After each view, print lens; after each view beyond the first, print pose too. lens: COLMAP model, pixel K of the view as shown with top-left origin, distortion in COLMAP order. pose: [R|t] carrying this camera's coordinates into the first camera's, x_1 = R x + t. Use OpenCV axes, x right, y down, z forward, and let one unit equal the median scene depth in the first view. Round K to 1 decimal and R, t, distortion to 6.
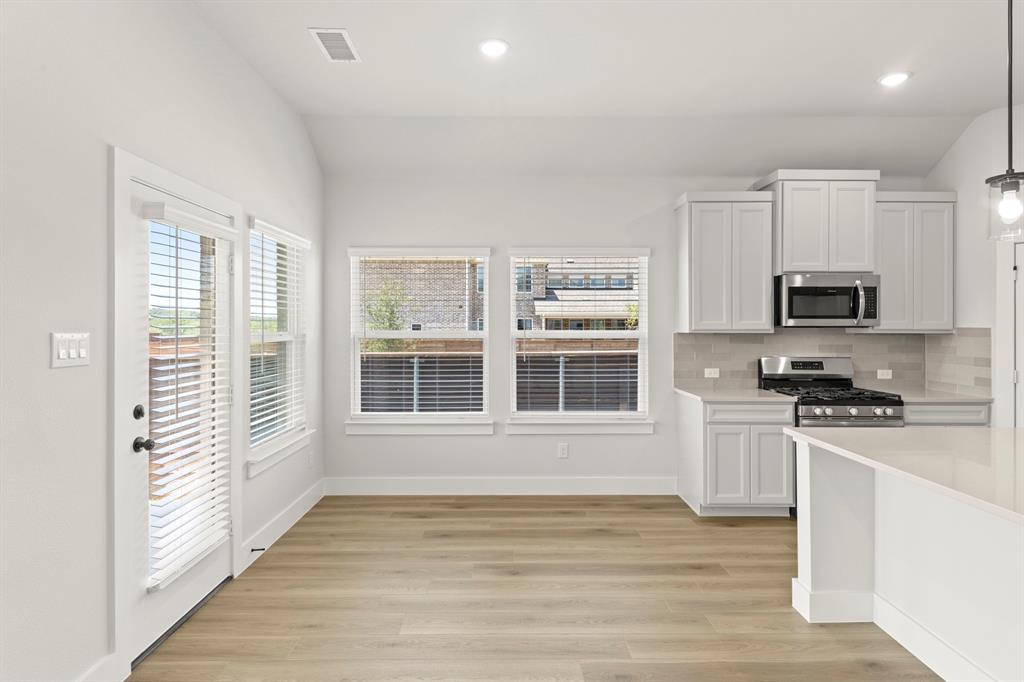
lens RADIAL K [[558.9, 0, 512.0], [0, 558.9, 341.0], [0, 0, 1]] dist [0.001205, 0.000008]
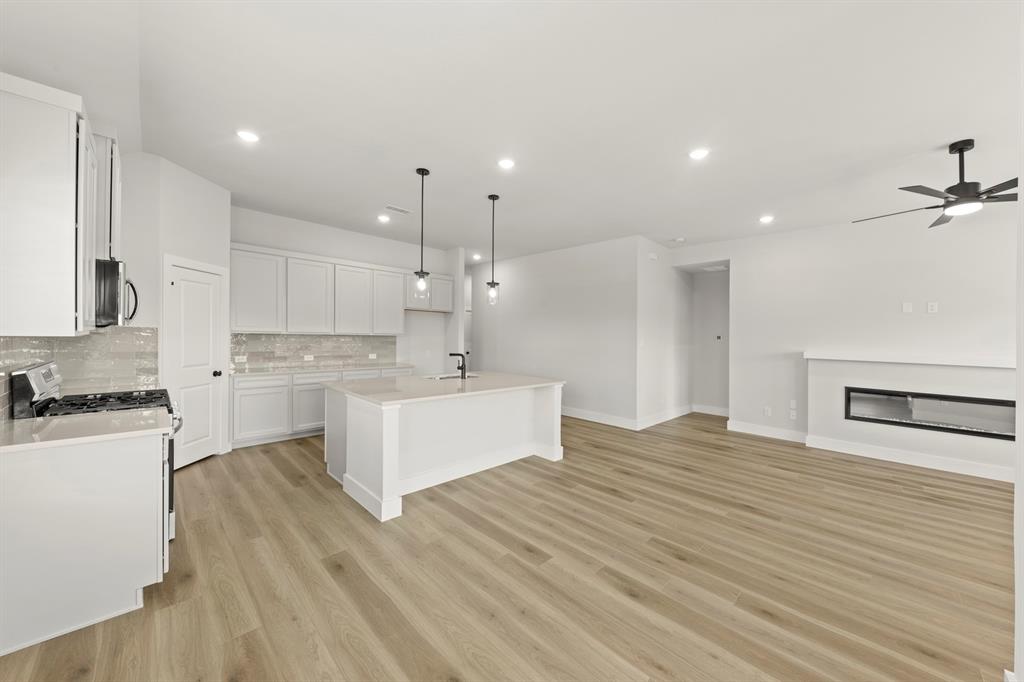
lens RADIAL K [[369.7, 0, 512.0], [0, 369.7, 341.0], [0, 0, 1]] dist [-0.000731, -0.000041]
pose [[-0.698287, -0.024141, 0.715410, -0.393098], [0.002053, 0.999359, 0.035727, -0.027541], [-0.715814, 0.026417, -0.697791, 1.361902]]
